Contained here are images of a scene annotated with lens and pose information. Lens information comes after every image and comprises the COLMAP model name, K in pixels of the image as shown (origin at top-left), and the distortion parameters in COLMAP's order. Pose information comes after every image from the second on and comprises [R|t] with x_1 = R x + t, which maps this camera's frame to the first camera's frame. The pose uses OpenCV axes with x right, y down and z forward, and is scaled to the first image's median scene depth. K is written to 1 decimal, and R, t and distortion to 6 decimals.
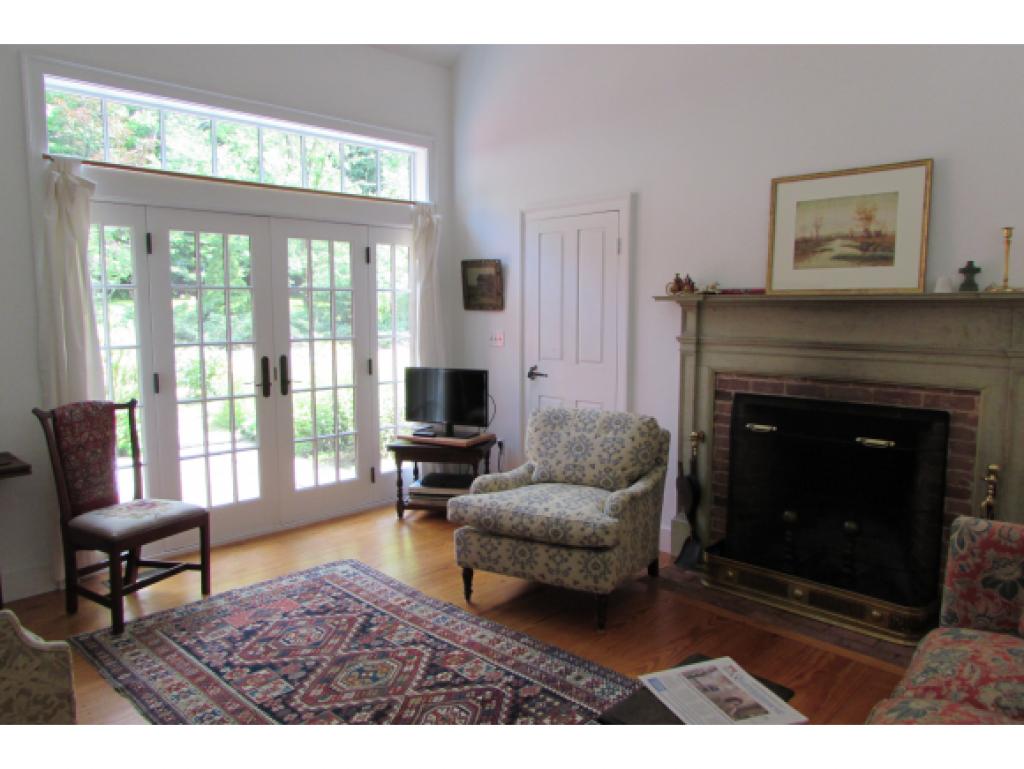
lens RADIAL K [[716.3, 0, 515.9], [0, 716.3, 383.5], [0, 0, 1]] dist [-0.038313, 0.000127]
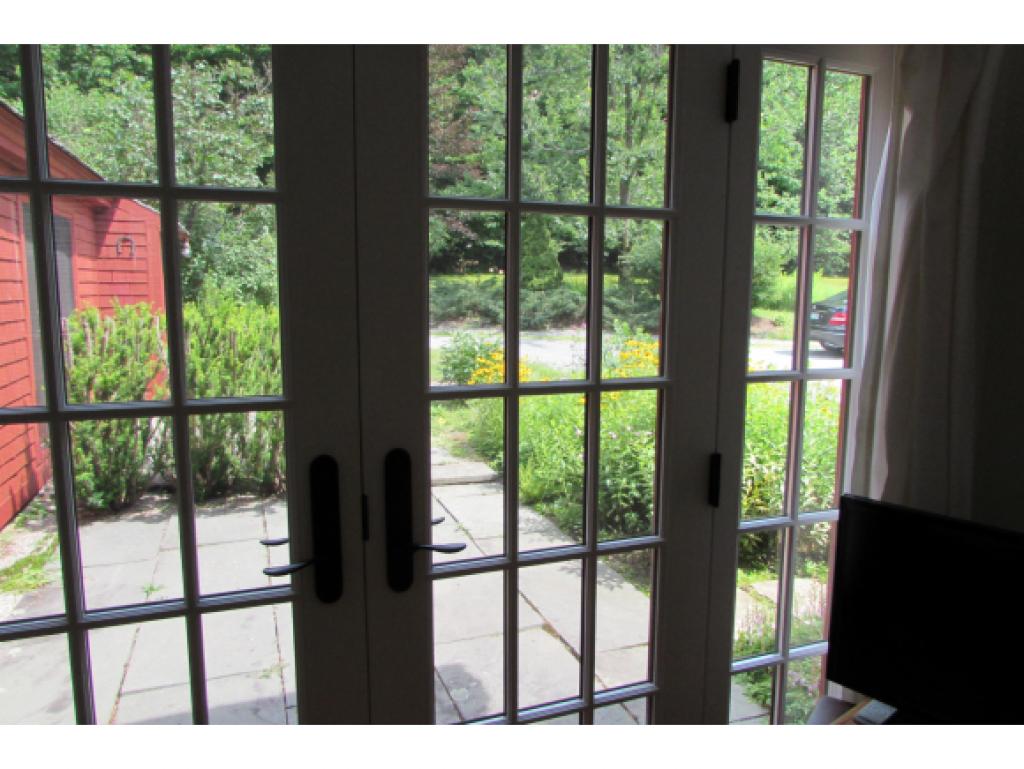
lens RADIAL K [[716.3, 0, 515.9], [0, 716.3, 383.5], [0, 0, 1]] dist [-0.038313, 0.000127]
pose [[0.904129, 0.066805, -0.422005, -0.178106], [-0.053835, 0.997641, 0.042591, -0.081442], [0.423855, -0.015789, 0.905593, 0.797317]]
